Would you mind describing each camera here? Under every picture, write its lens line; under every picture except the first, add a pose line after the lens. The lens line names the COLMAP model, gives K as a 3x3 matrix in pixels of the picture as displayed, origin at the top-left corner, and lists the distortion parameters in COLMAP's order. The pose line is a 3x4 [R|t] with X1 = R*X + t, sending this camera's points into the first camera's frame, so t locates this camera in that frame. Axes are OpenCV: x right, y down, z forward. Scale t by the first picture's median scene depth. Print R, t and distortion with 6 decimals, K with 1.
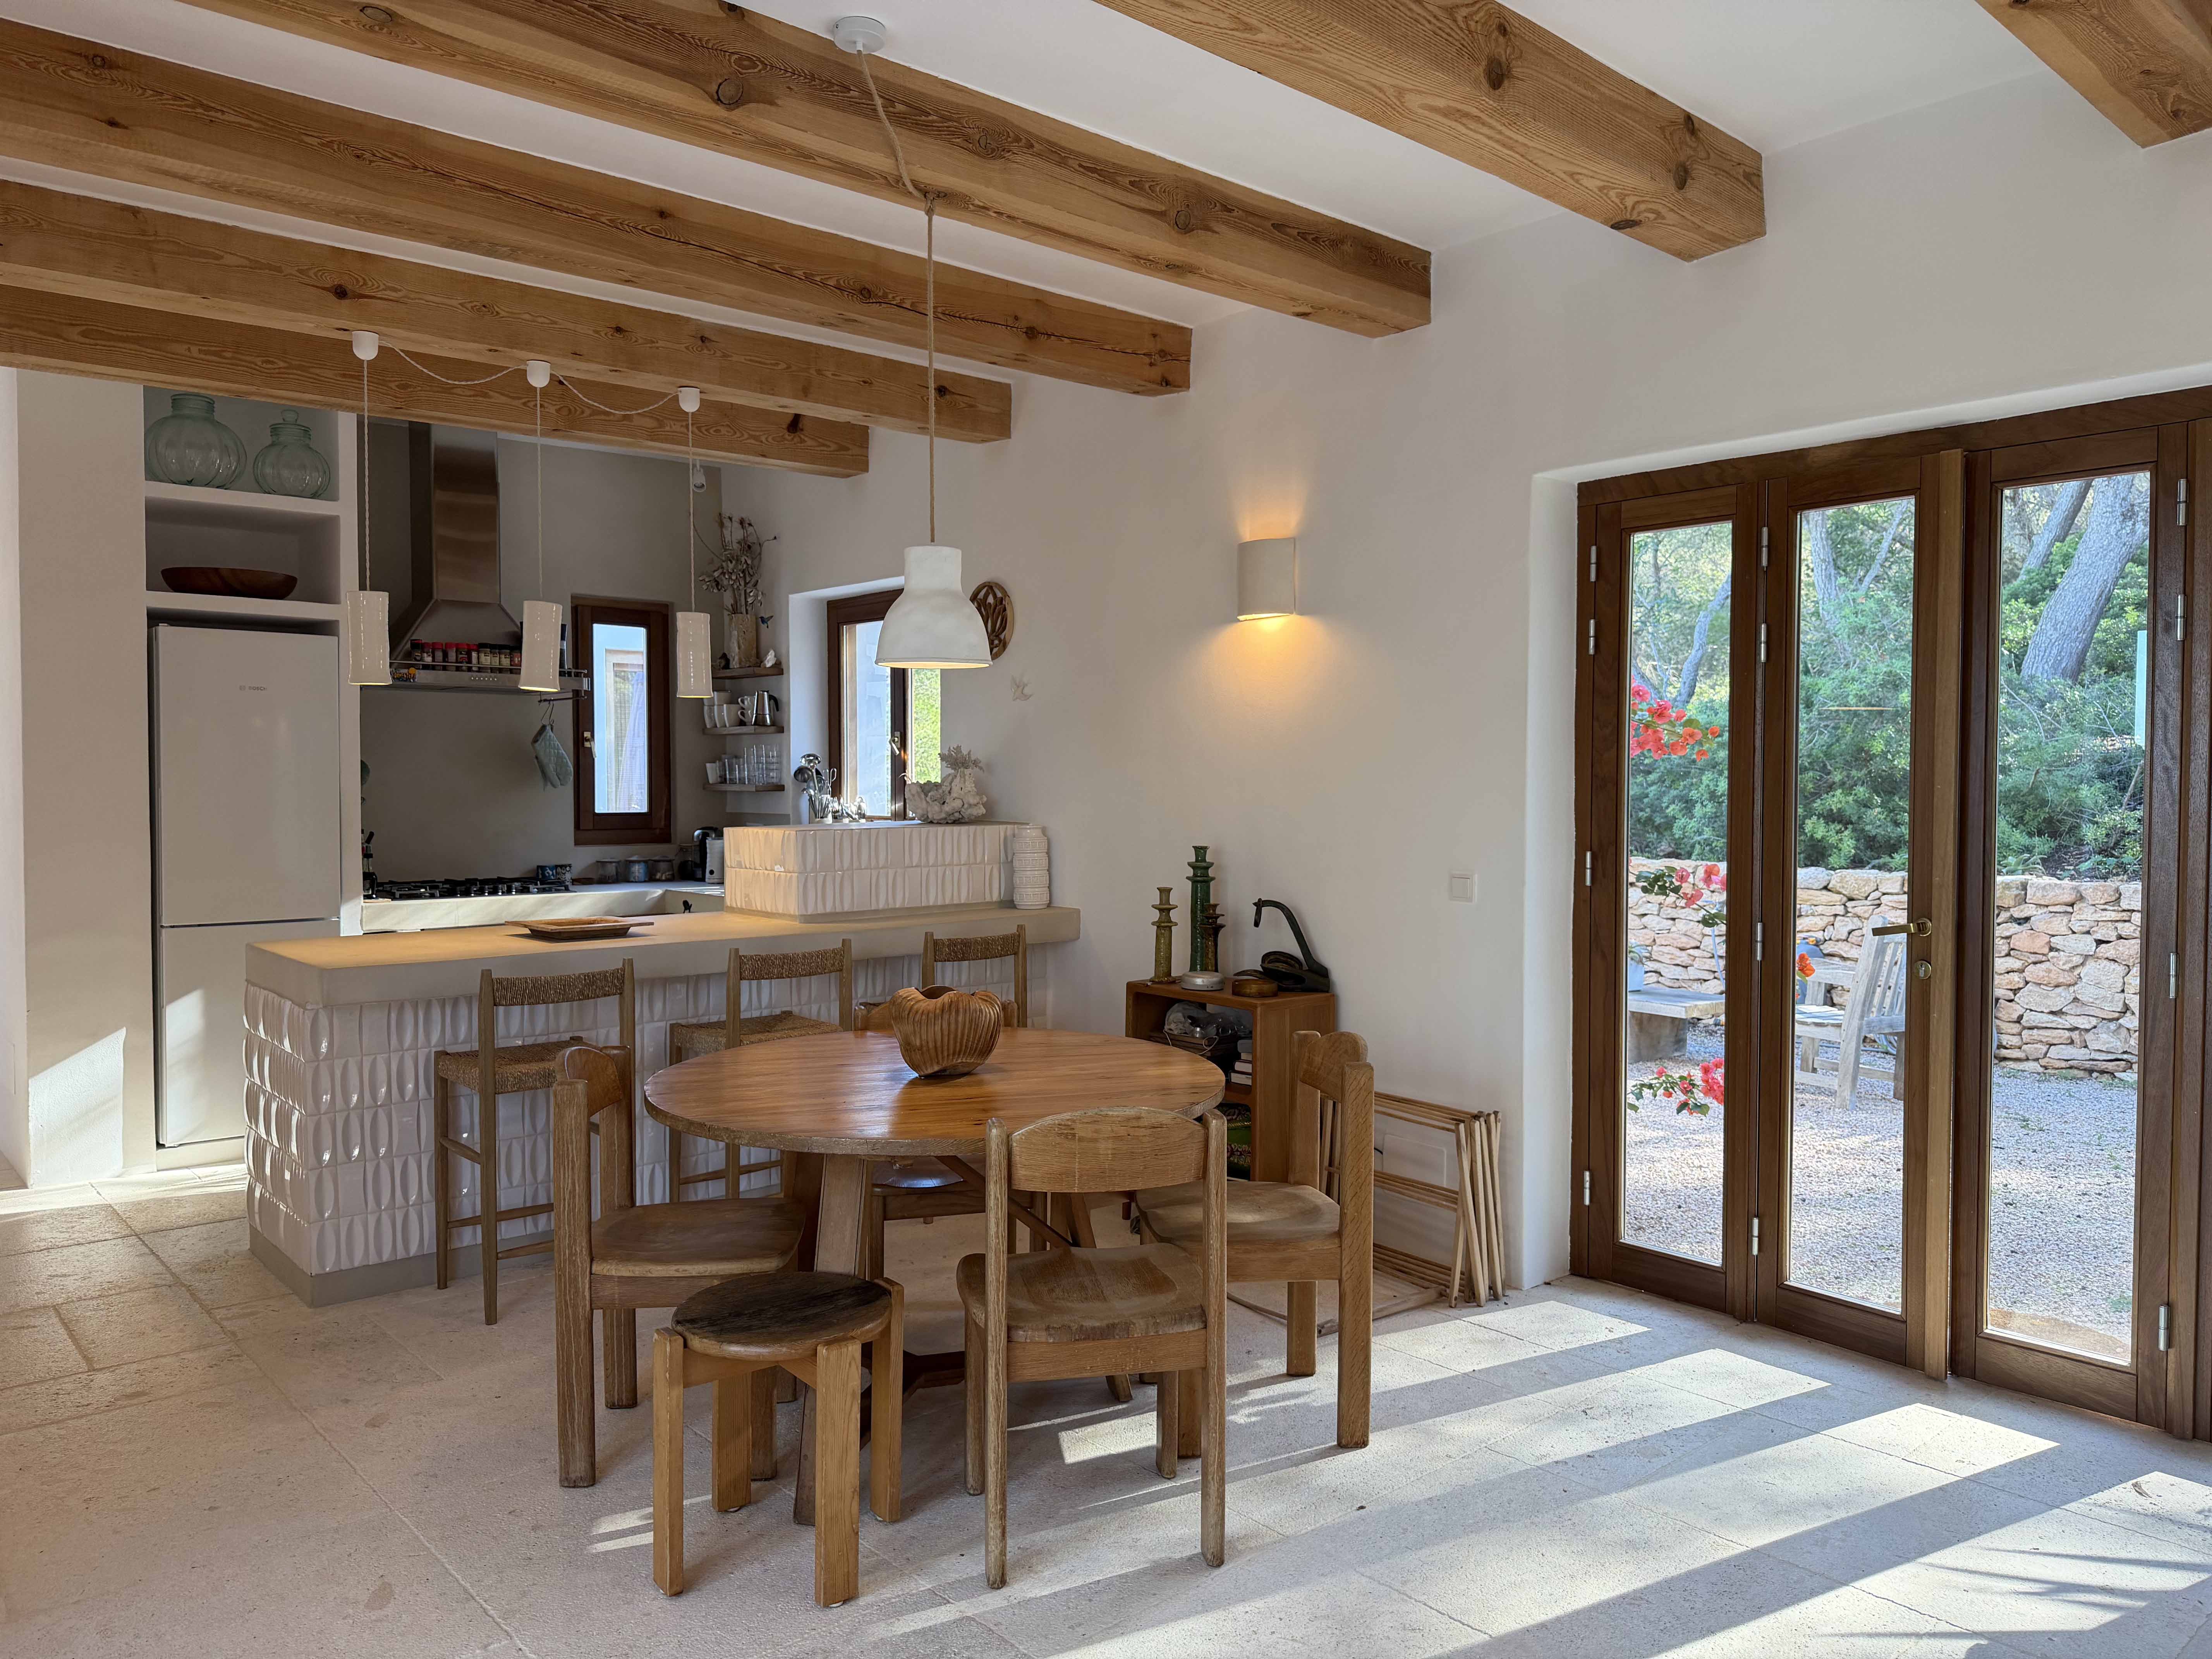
lens RADIAL K [[1562.7, 0, 1111.4], [0, 1562.7, 823.1], [0, 0, 1]] dist [0.046624, -0.047742]
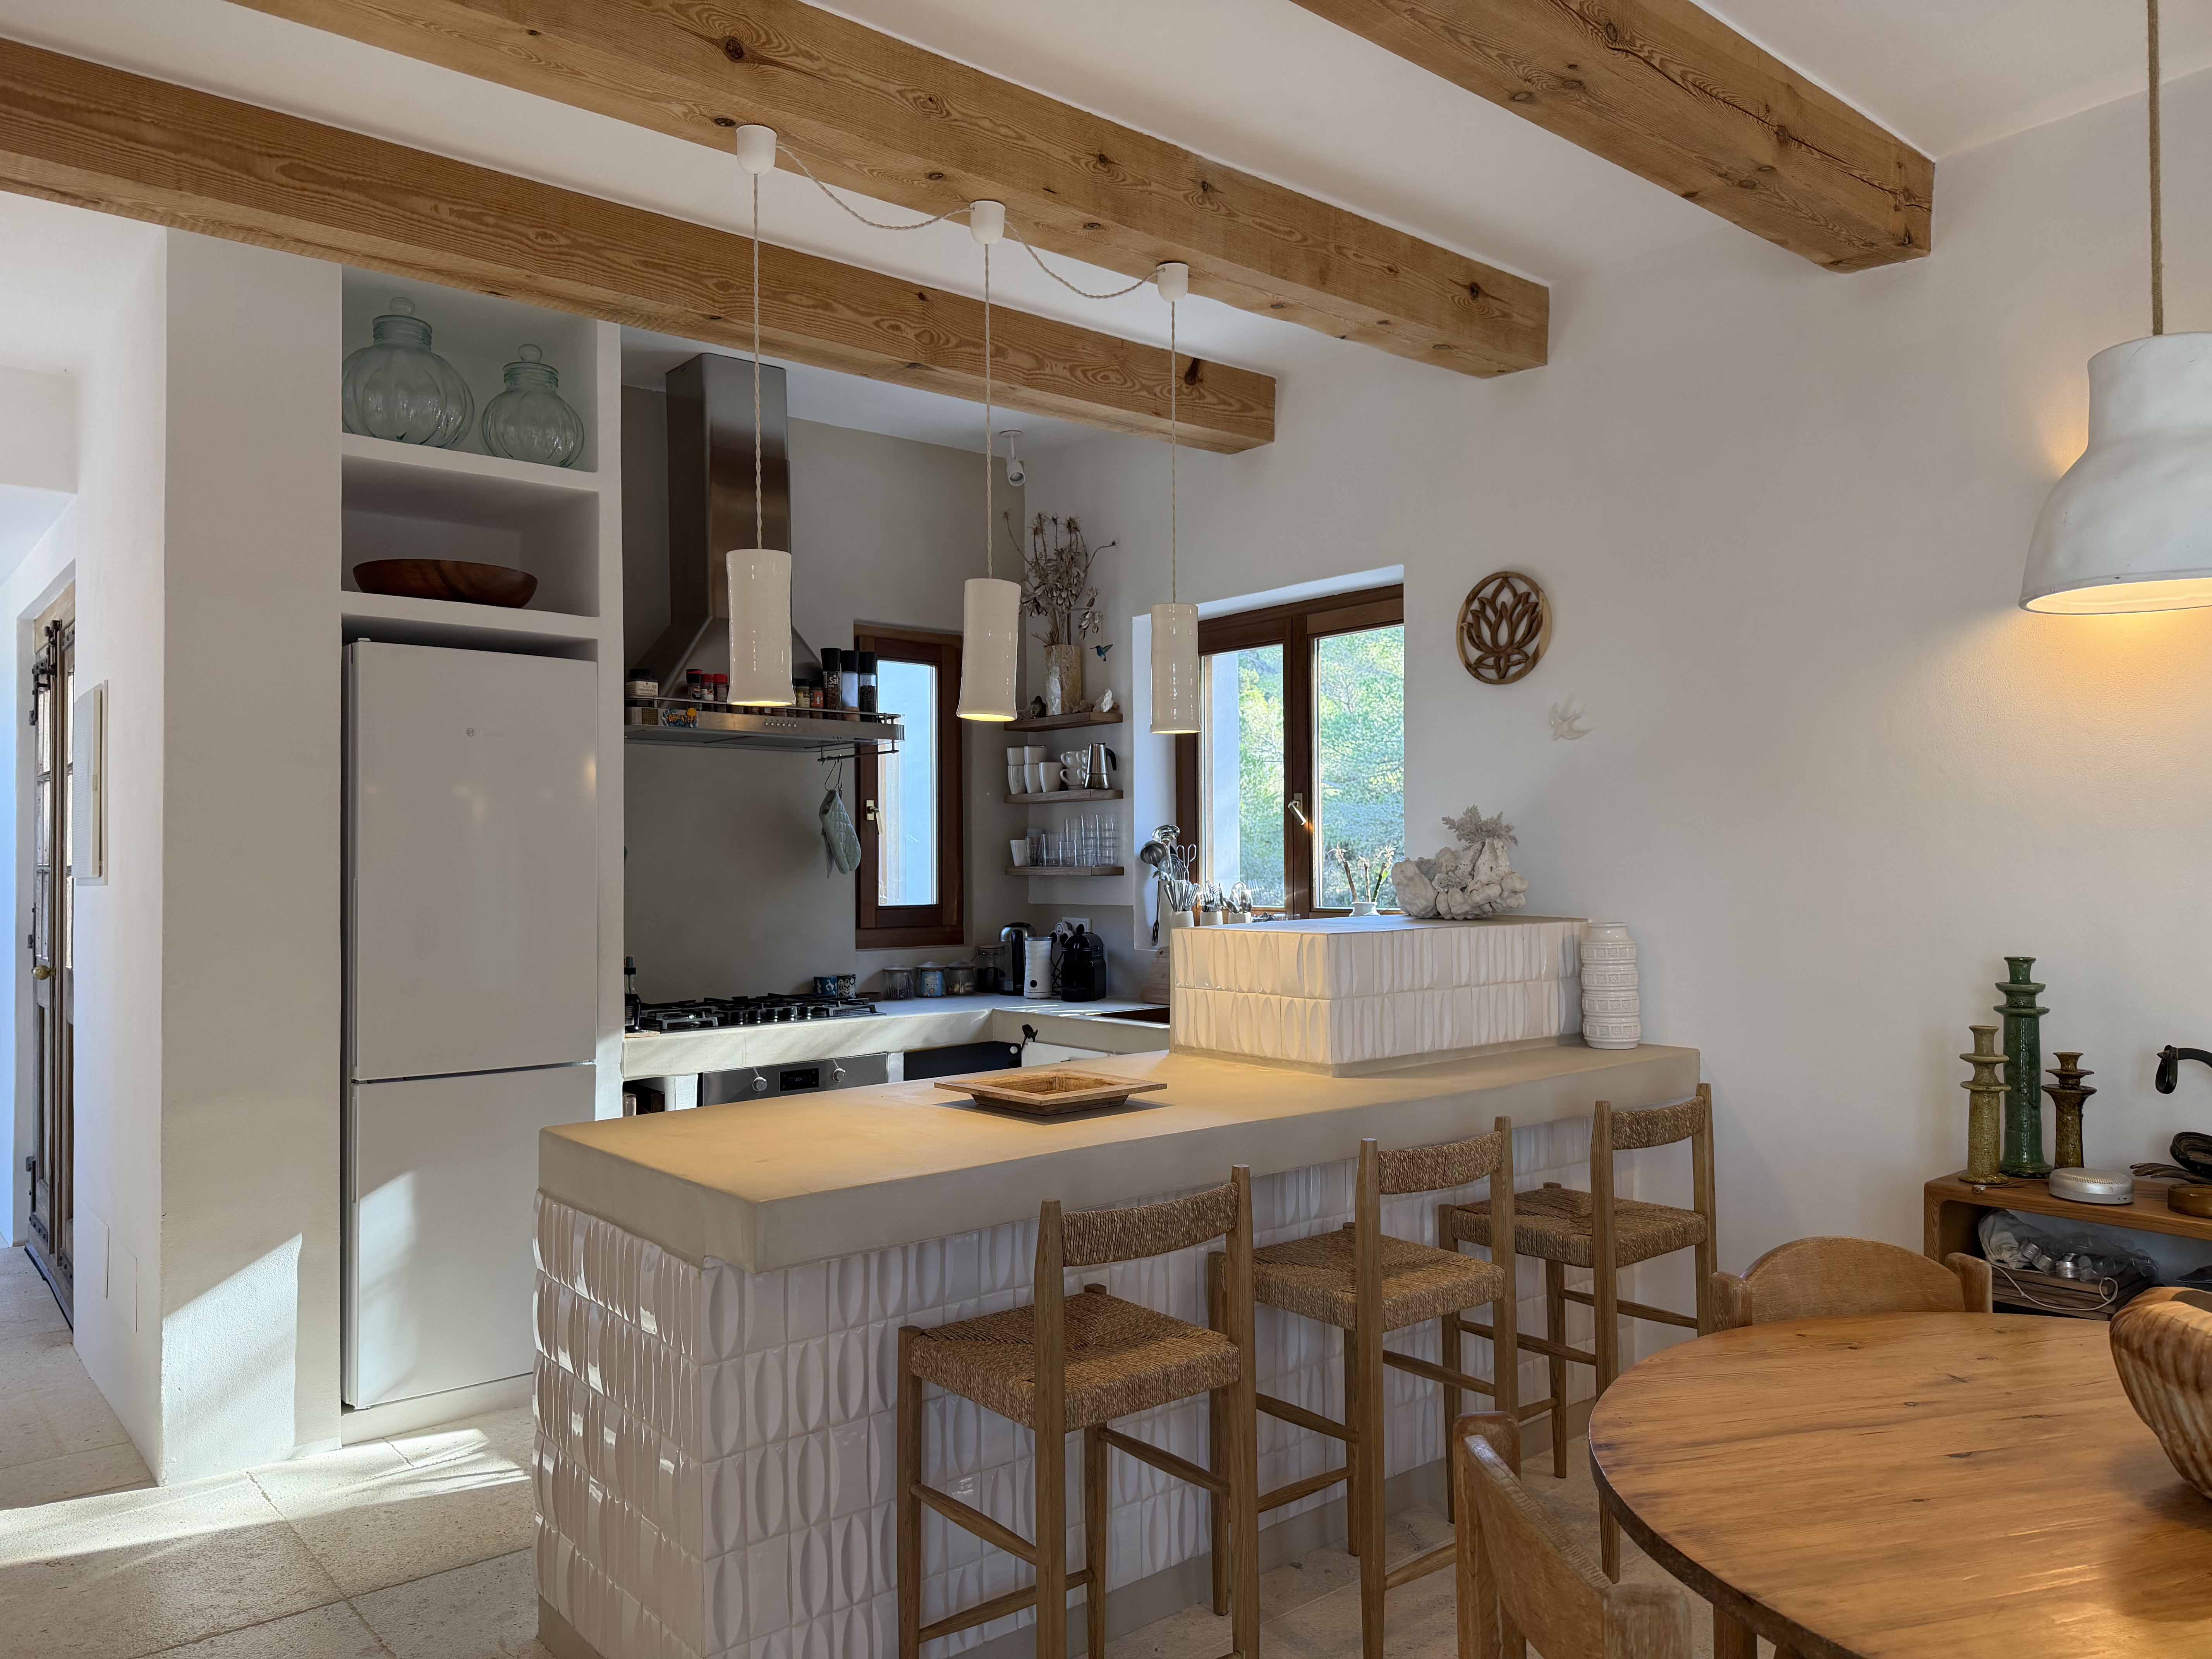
lens RADIAL K [[1562.7, 0, 1120.4], [0, 1562.7, 839.5], [0, 0, 1]] dist [0.046624, -0.047742]
pose [[0.999812, -0.007162, -0.017994, -0.244358], [0.006373, 0.999031, -0.043553, -0.006094], [0.018288, 0.043430, 0.998889, 0.305008]]
